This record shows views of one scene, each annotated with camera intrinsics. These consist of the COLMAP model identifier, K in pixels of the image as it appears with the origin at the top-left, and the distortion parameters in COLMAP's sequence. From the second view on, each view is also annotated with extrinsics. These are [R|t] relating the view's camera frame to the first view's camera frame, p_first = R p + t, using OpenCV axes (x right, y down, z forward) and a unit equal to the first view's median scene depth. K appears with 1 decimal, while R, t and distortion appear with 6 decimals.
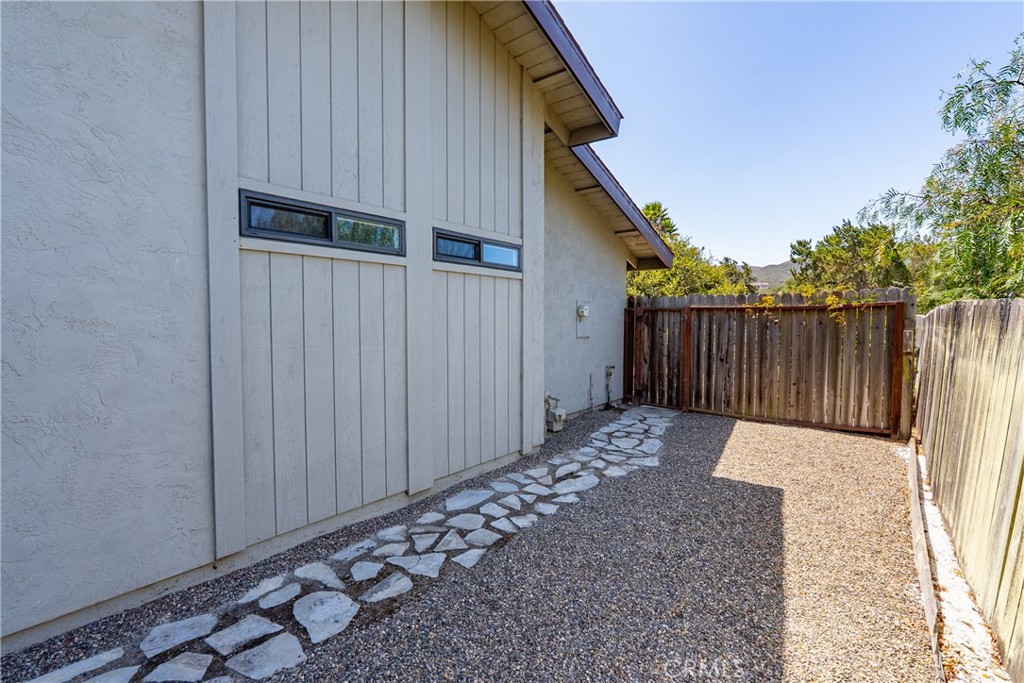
lens RADIAL K [[461.7, 0, 512.0], [0, 461.7, 341.5], [0, 0, 1]] dist [-0.001649, -0.000048]
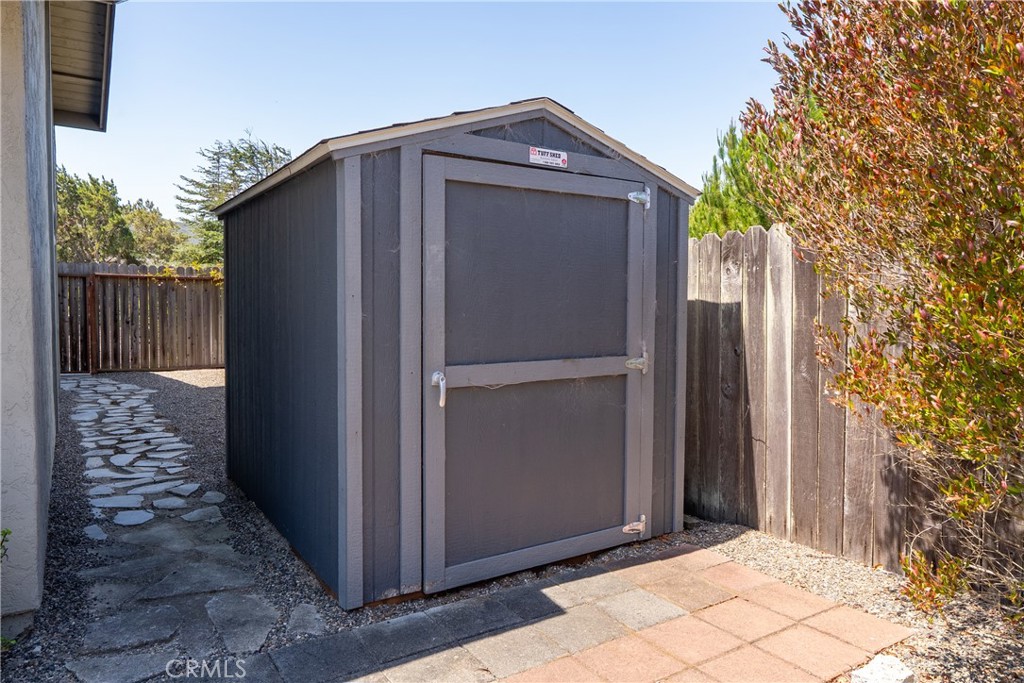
lens RADIAL K [[668.2, 0, 512.0], [0, 668.2, 341.5], [0, 0, 1]] dist [0.000426, 0.000317]
pose [[0.312428, -0.055793, 0.948302, -0.840729], [0.038768, 0.998191, 0.045956, 0.050135], [-0.949150, 0.022406, 0.314026, -0.421942]]
